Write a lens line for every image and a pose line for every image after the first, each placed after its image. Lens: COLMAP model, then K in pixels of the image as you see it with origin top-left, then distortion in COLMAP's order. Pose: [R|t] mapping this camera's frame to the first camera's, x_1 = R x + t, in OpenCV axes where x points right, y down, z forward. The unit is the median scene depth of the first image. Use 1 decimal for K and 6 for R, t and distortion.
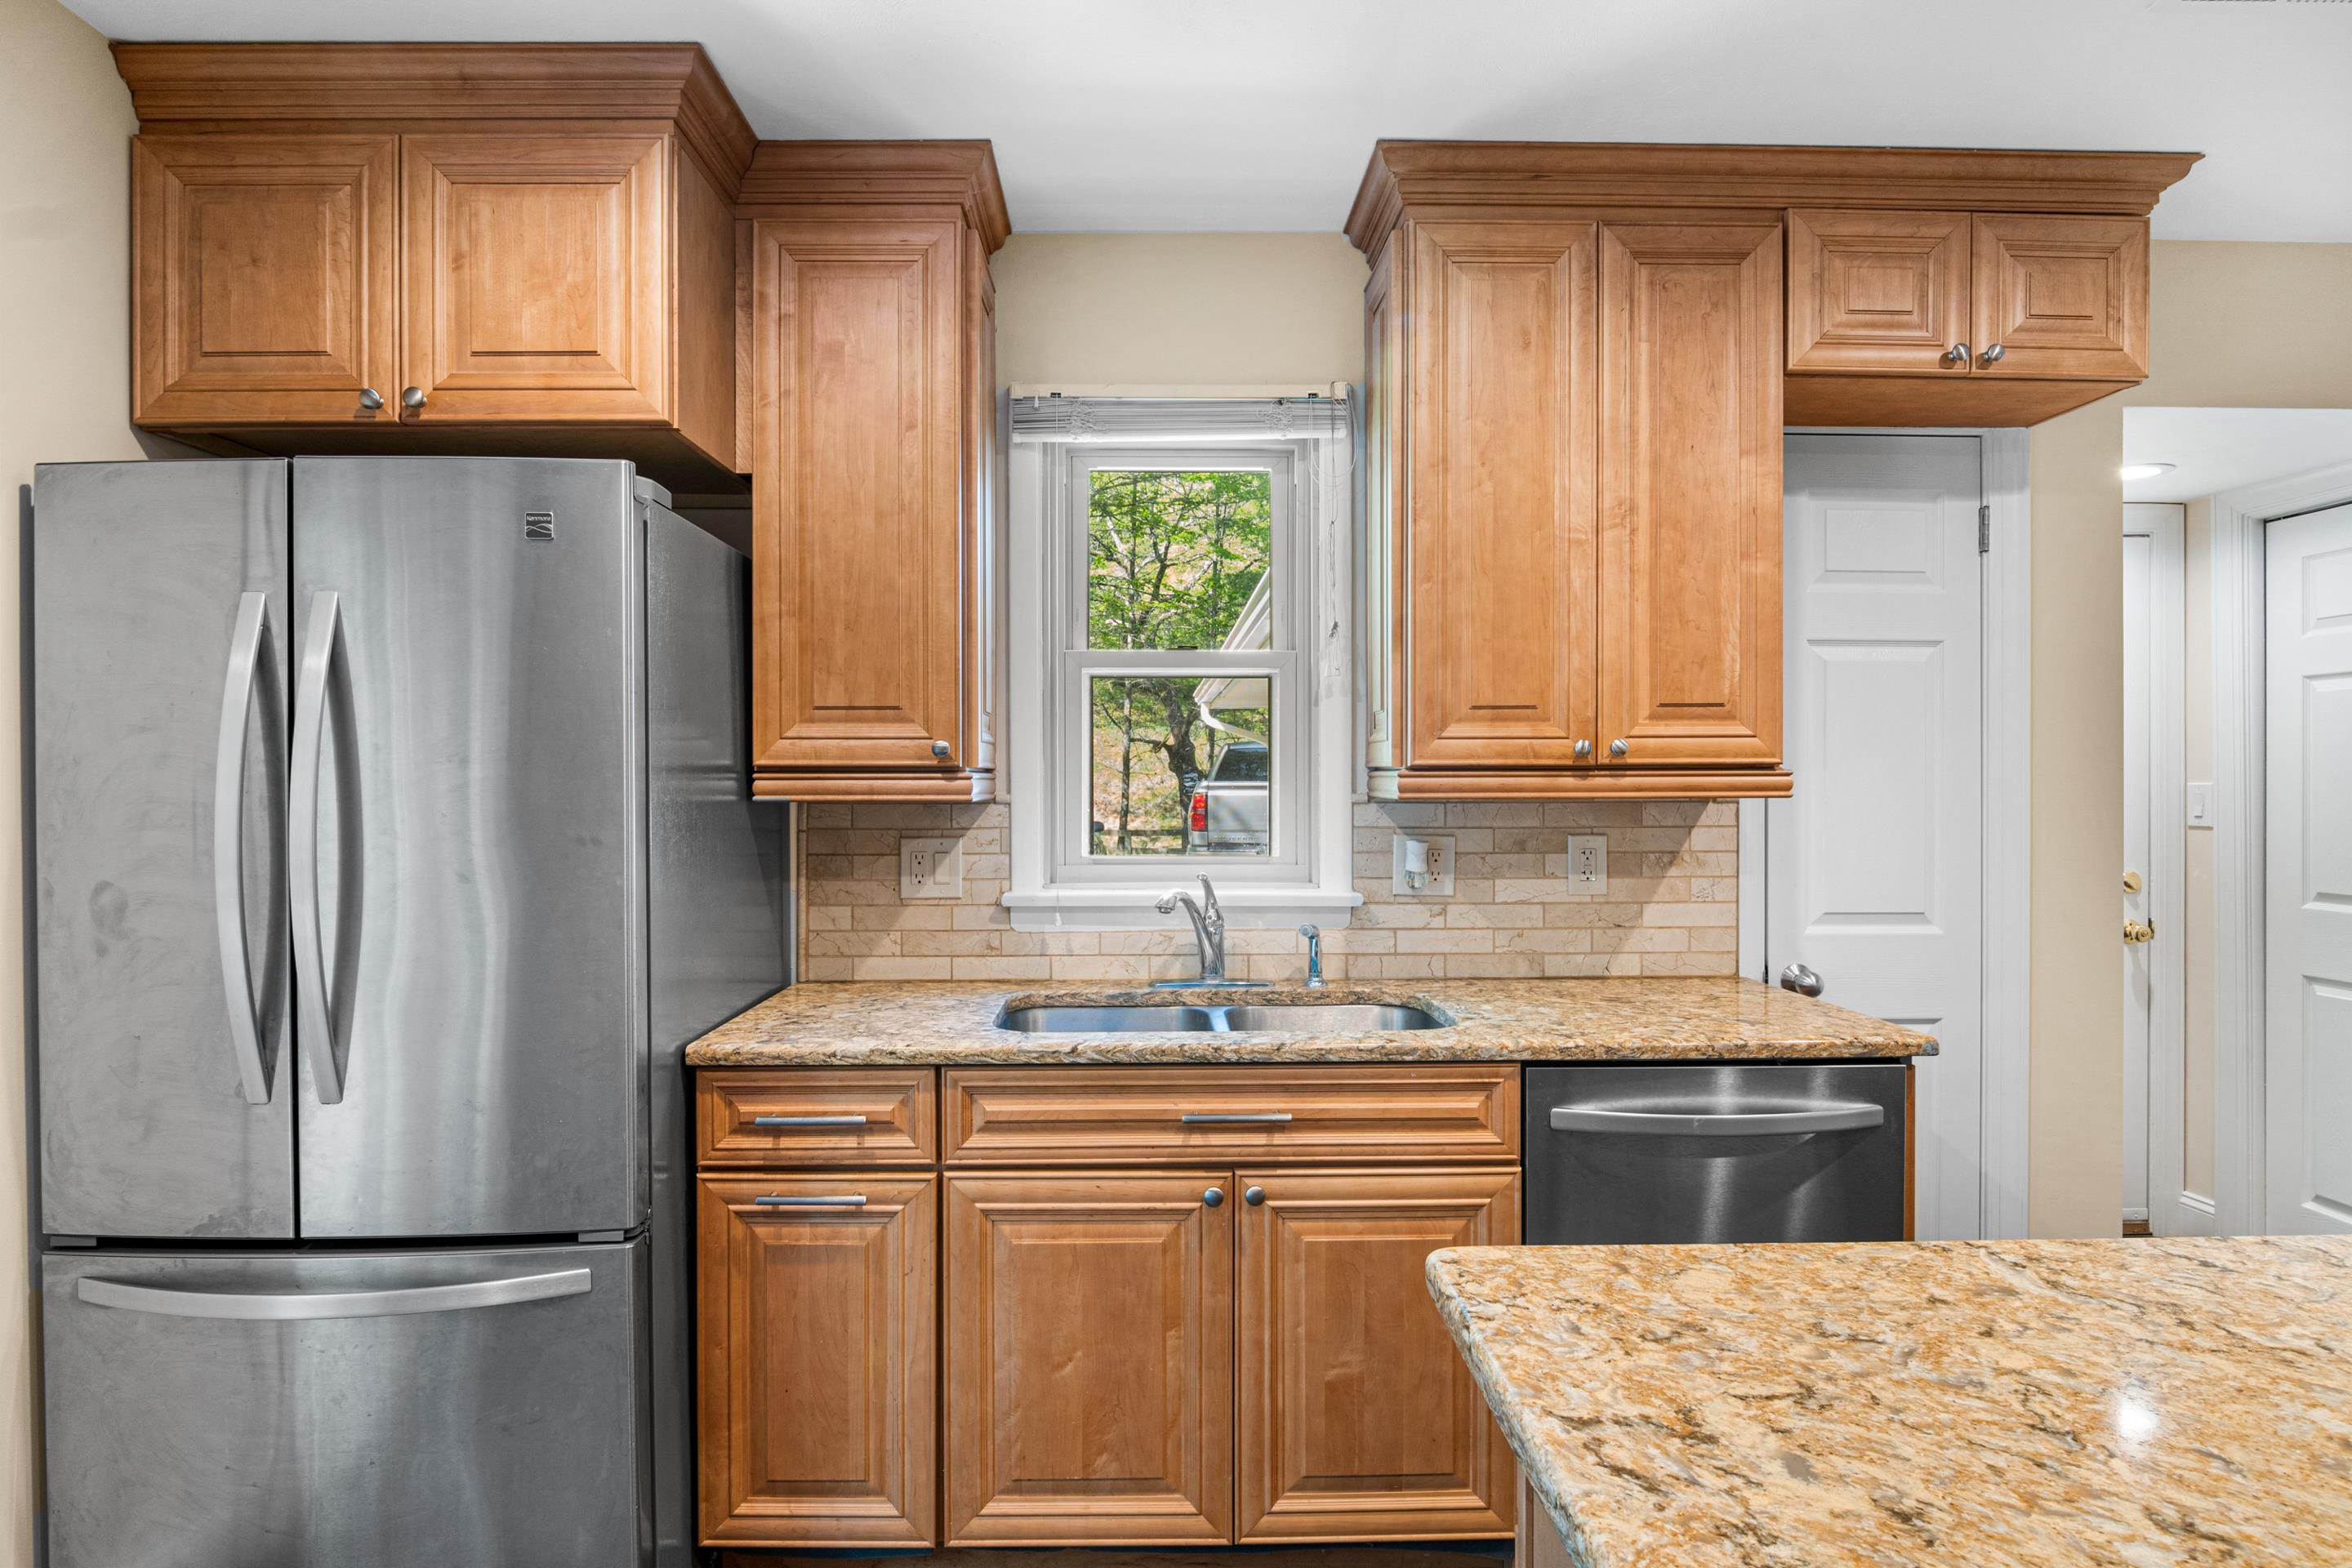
lens RADIAL K [[1267.5, 0, 1176.0], [0, 1267.5, 784.0], [0, 0, 1]] dist [0.000266, -0.012496]
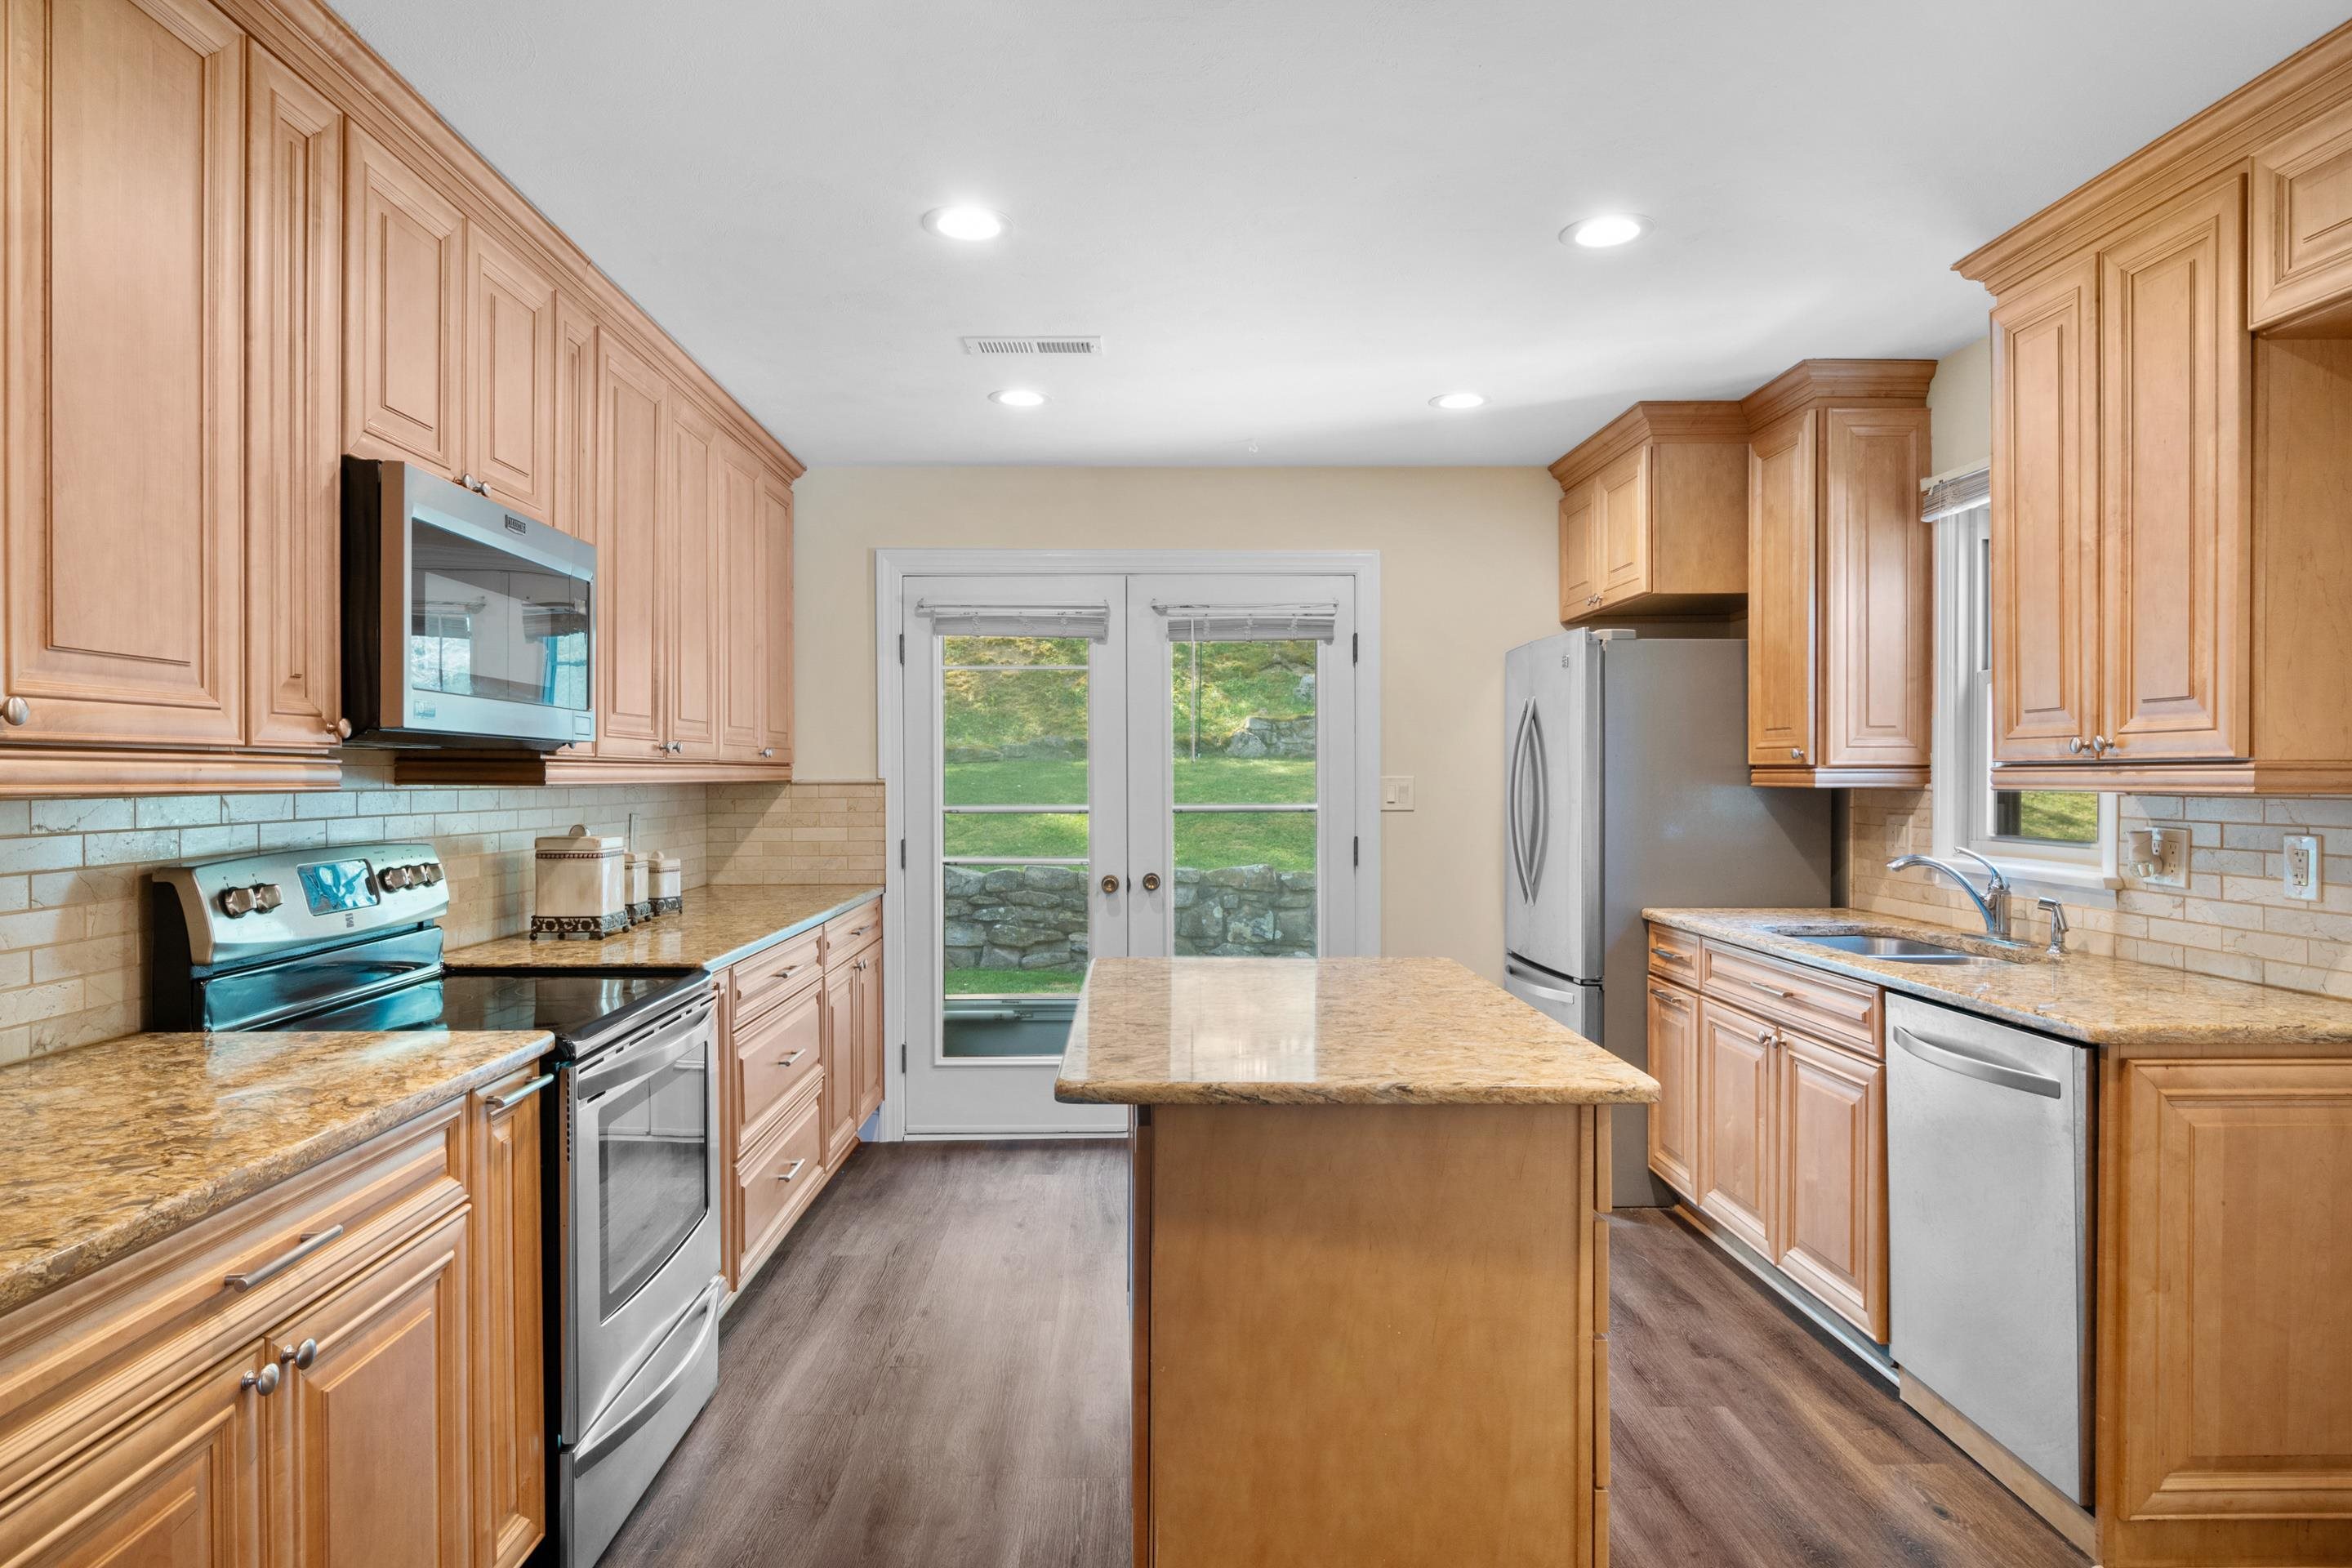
lens RADIAL K [[1380.5, 0, 1150.9], [0, 1380.5, 780.6], [0, 0, 1]] dist [-0.005627, -0.004268]
pose [[-0.009132, 0.006783, -0.999935, 1.516520], [-0.000835, 0.999977, 0.006791, -0.005115], [0.999958, 0.000897, -0.009126, 0.215326]]
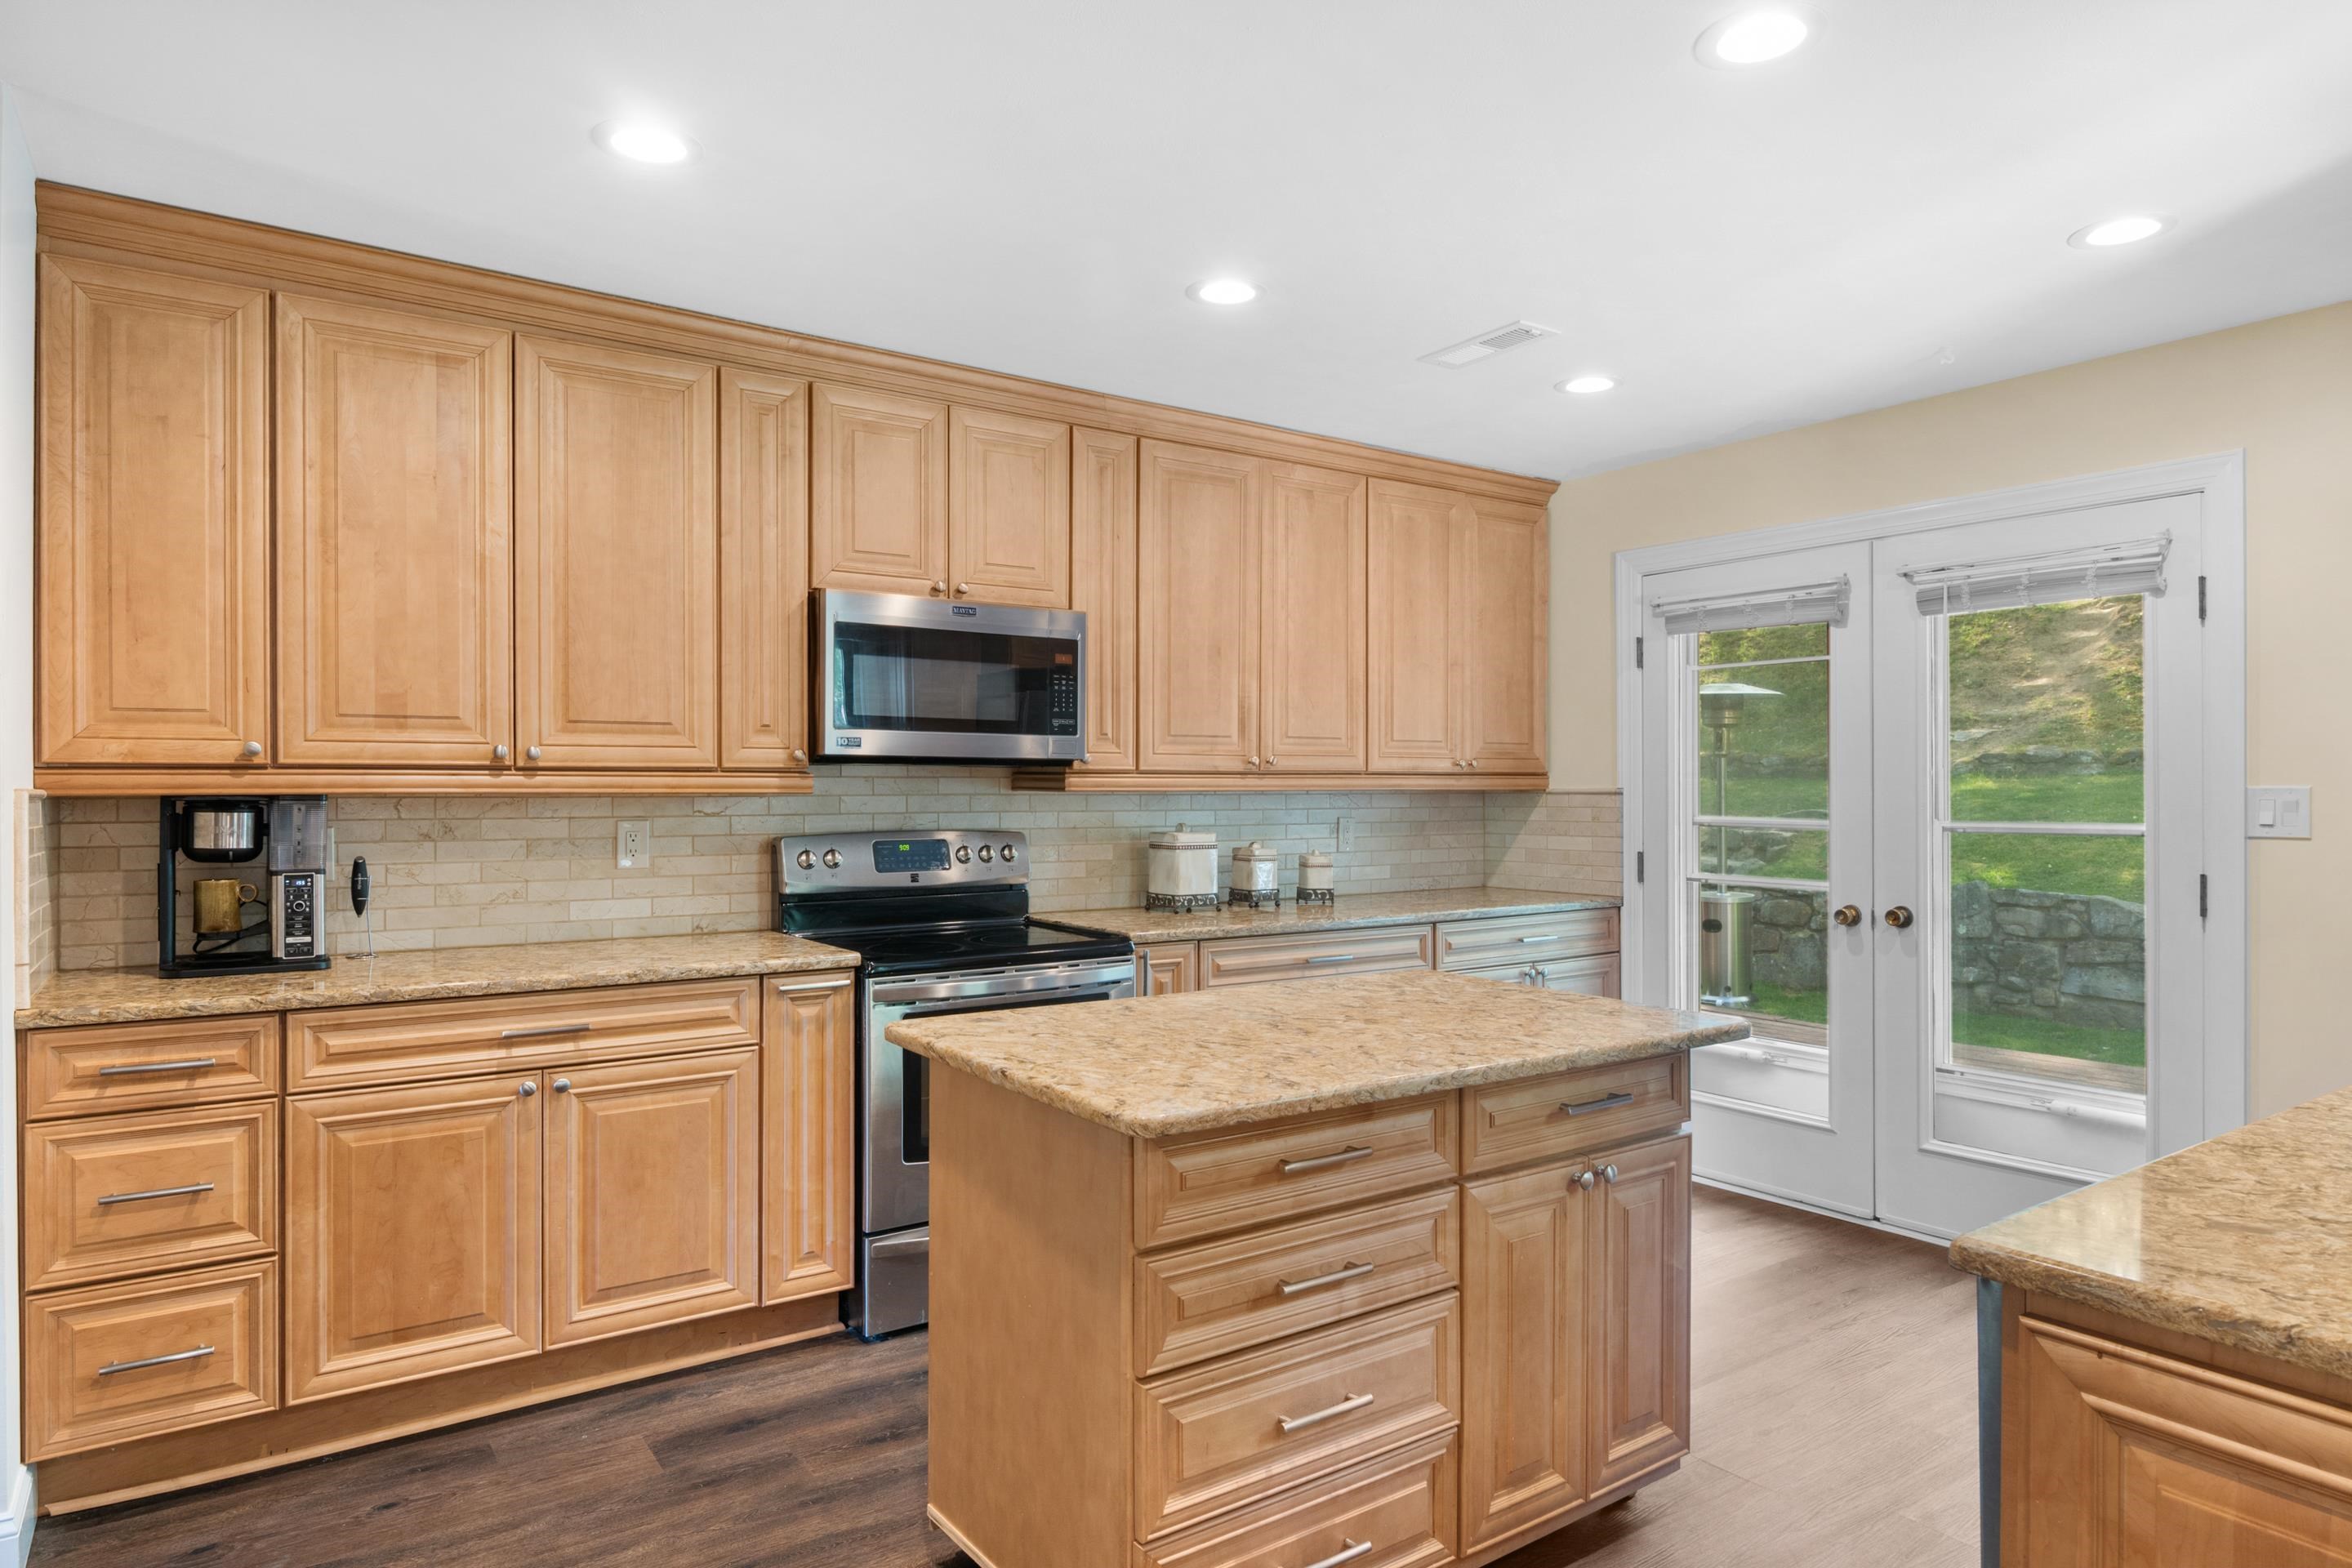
lens RADIAL K [[1383.5, 0, 1140.0], [0, 1383.5, 783.4], [0, 0, 1]] dist [0.000886, -0.001924]
pose [[-0.842102, 0.001926, -0.539314, 1.095158], [0.001458, 0.999998, 0.001294, -0.003909], [0.539316, 0.000303, -0.842103, 1.171983]]
